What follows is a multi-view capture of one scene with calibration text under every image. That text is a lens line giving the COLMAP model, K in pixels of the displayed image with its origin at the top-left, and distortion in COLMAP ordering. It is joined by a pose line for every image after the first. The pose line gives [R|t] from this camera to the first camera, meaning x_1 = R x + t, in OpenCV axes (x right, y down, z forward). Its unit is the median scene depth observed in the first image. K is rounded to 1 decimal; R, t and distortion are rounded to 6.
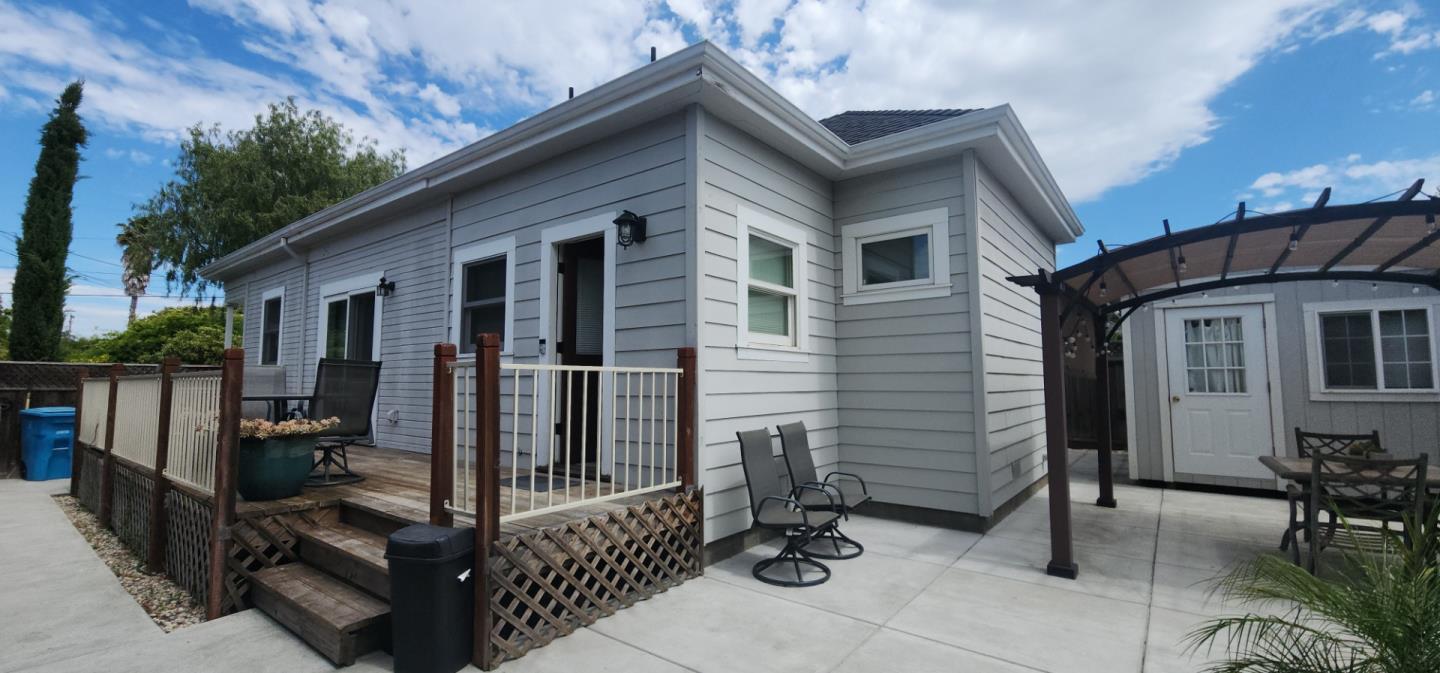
lens RADIAL K [[599.8, 0, 719.5], [0, 599.8, 341.0], [0, 0, 1]] dist [0.007267, -0.002193]
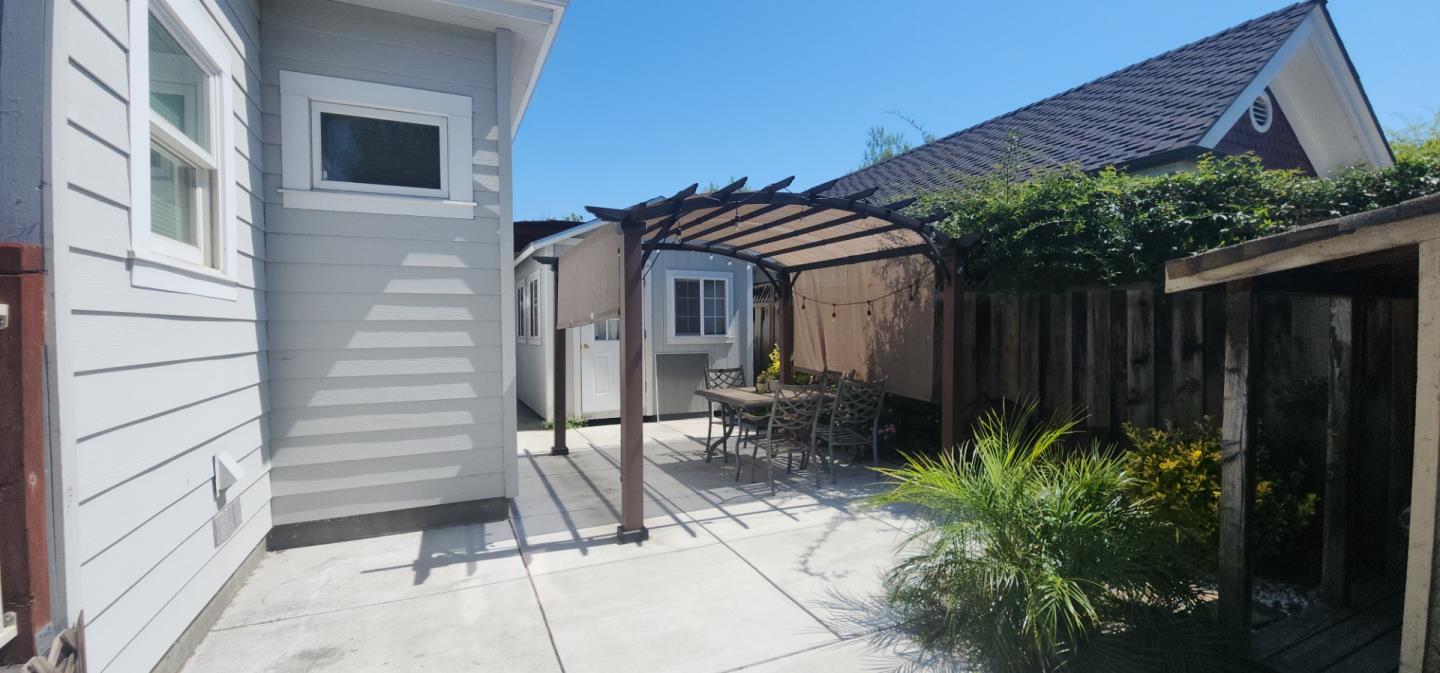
lens RADIAL K [[599.8, 0, 714.4], [0, 599.8, 329.0], [0, 0, 1]] dist [0.007267, -0.002193]
pose [[0.475506, 0.001676, 0.879711, -0.120285], [-0.068129, 0.997065, 0.034925, 0.013409], [-0.877071, -0.076541, 0.474224, 0.325450]]
